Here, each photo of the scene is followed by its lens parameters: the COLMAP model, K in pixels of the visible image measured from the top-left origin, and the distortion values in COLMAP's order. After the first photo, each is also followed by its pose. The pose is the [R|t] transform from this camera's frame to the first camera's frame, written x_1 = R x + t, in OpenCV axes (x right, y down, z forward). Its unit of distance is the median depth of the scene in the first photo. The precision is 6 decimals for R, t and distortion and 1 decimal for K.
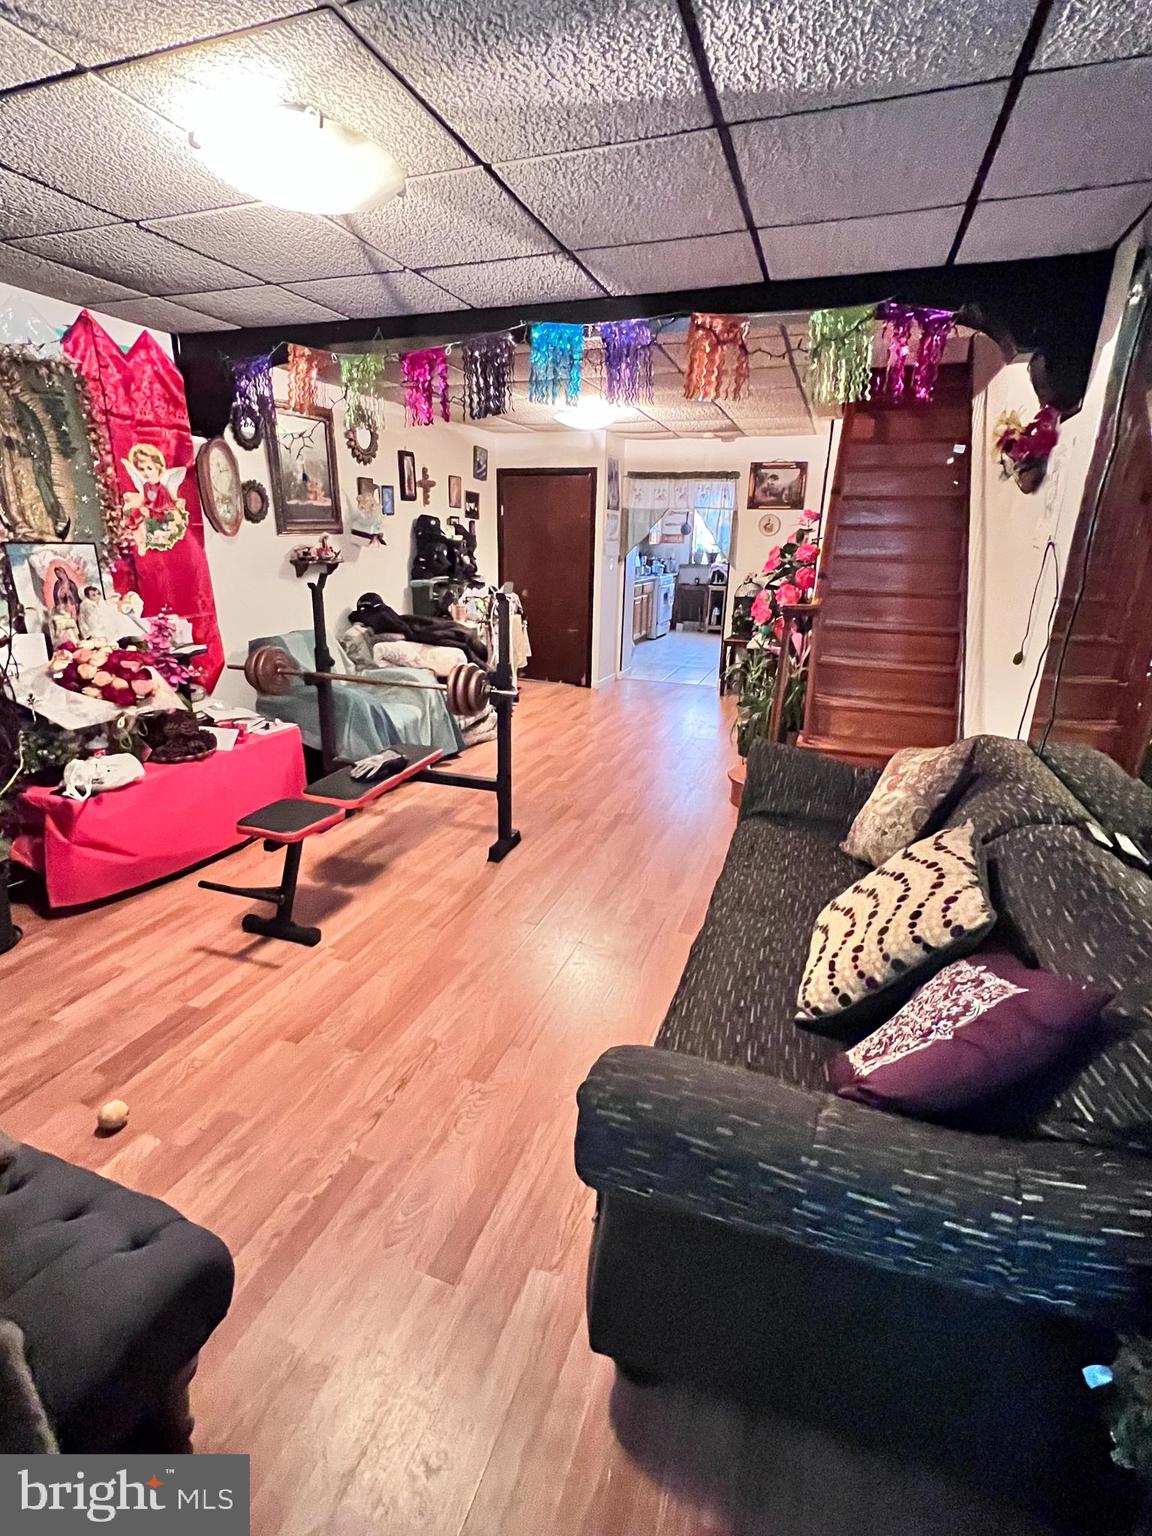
lens RADIAL K [[715.3, 0, 576.0], [0, 715.3, 768.0], [0, 0, 1]] dist [-0.002581, 0.000562]
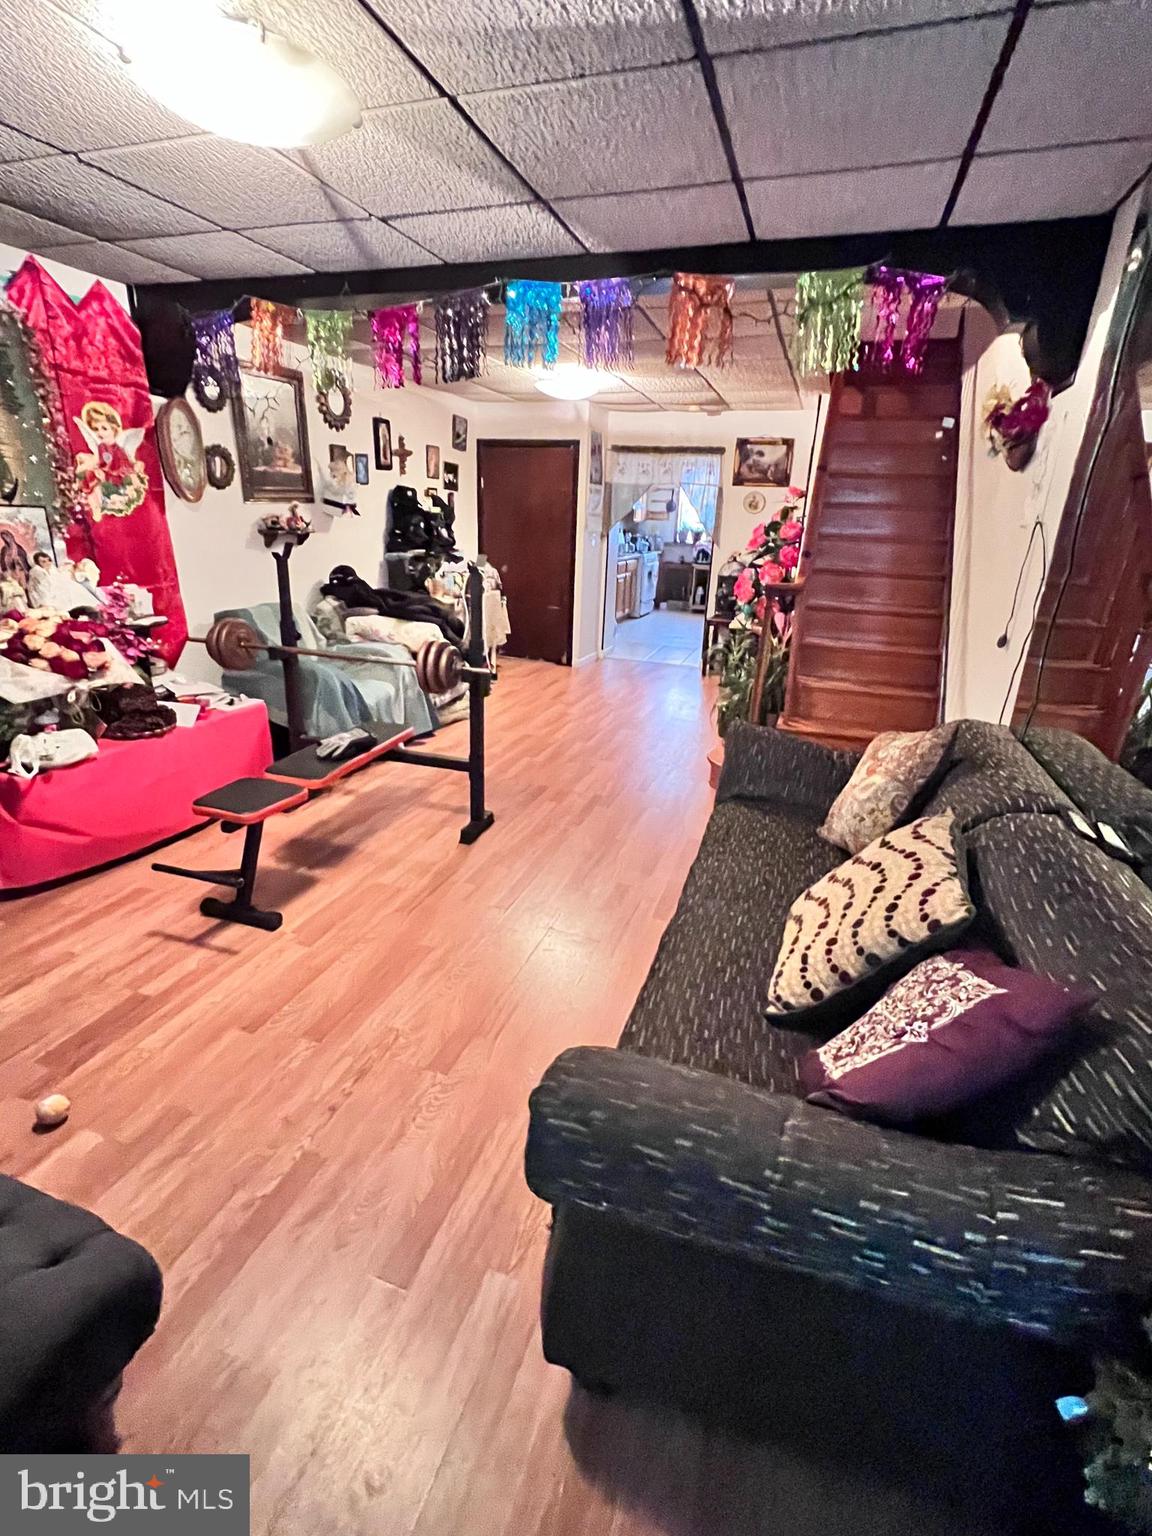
lens RADIAL K [[715.3, 0, 576.0], [0, 715.3, 768.0], [0, 0, 1]] dist [-0.002581, 0.000562]
pose [[0.999699, 0.009262, 0.022712, 0.013564], [-0.009916, 0.999534, 0.028863, -0.002246], [-0.022434, -0.029079, 0.999325, 0.027422]]
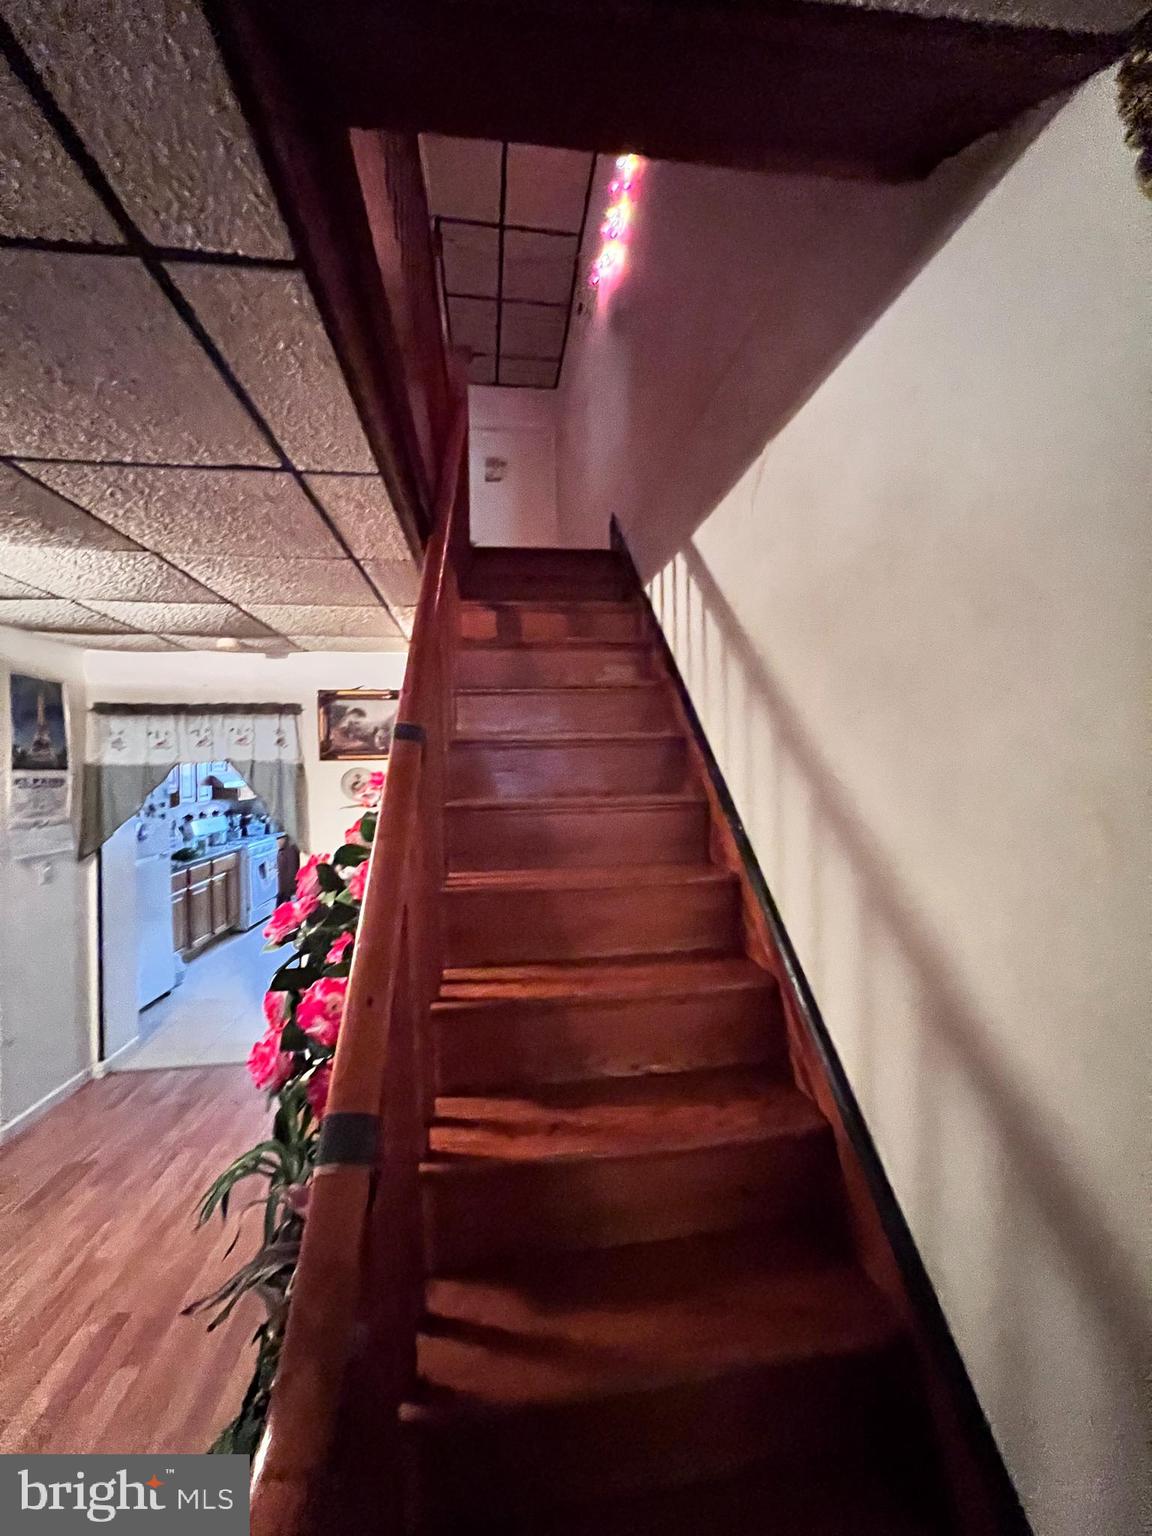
lens RADIAL K [[619.6, 0, 576.0], [0, 619.6, 768.0], [0, 0, 1]] dist [0.000373, 0.000035]
pose [[0.885770, -0.034105, 0.462869, 0.428126], [0.174769, 0.948398, -0.264569, -0.404591], [-0.429961, 0.315243, 0.846023, 1.045729]]
